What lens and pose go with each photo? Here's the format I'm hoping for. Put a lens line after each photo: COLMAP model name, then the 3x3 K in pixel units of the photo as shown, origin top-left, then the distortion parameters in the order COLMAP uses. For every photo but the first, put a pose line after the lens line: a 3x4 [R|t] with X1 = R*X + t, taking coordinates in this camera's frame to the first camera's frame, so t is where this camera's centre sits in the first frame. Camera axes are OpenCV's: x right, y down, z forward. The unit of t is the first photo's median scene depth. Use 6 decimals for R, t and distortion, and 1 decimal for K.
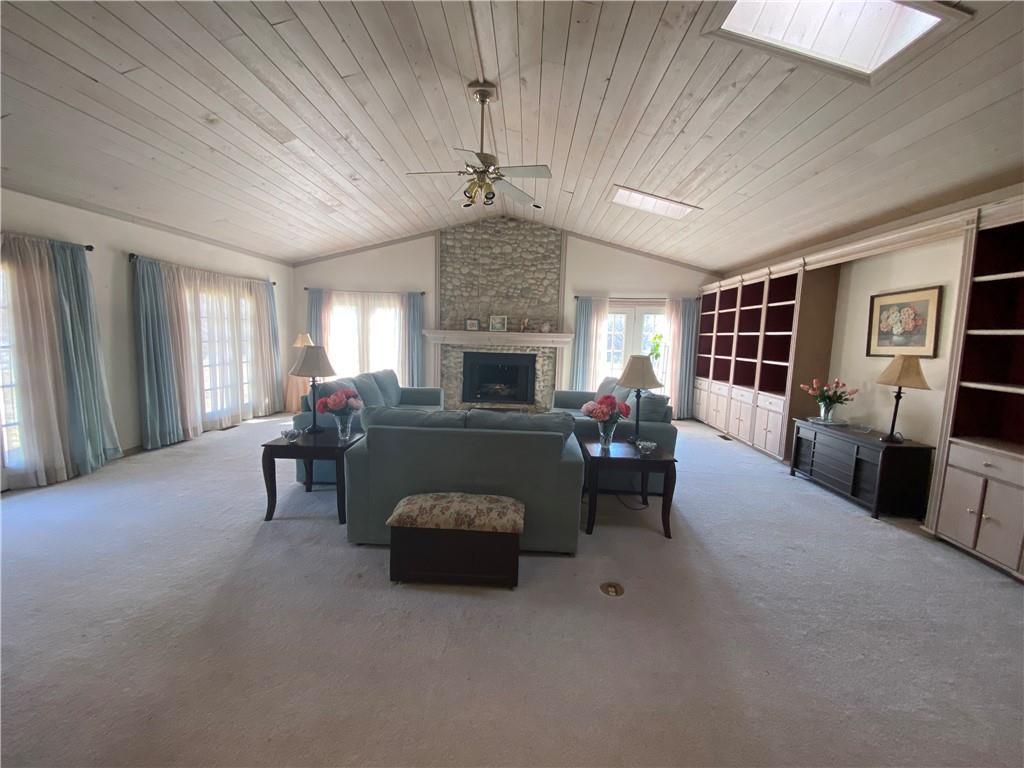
lens RADIAL K [[409.9, 0, 511.6], [0, 409.9, 393.3], [0, 0, 1]] dist [-0.004837, -0.002973]
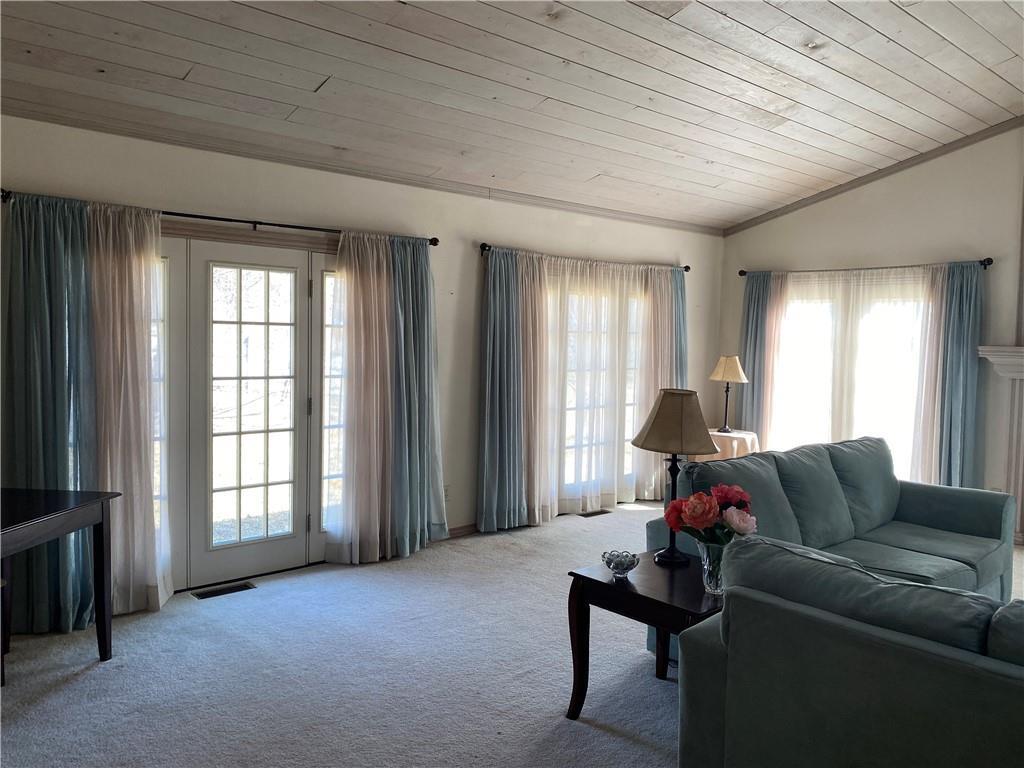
lens RADIAL K [[773.9, 0, 511.5], [0, 773.9, 378.8], [0, 0, 1]] dist [0.003570, -0.013993]
pose [[0.693109, 0.022215, -0.720490, 0.026403], [-0.096951, 0.993316, -0.062640, -0.023921], [0.714283, 0.113269, 0.690630, 0.096407]]
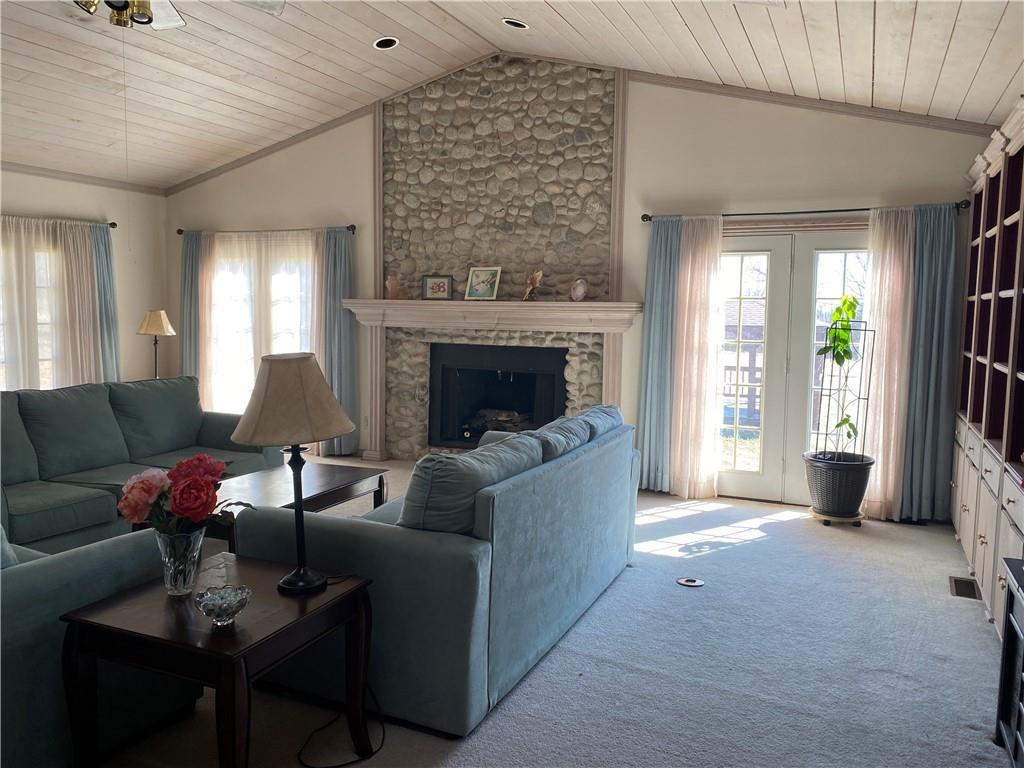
lens RADIAL K [[773.9, 0, 510.7], [0, 773.9, 386.9], [0, 0, 1]] dist [0.003570, -0.013993]
pose [[0.923247, 0.024317, -0.383437, 0.347835], [-0.041240, 0.998501, -0.035975, -0.021490], [0.381988, 0.049027, 0.922866, 0.202666]]
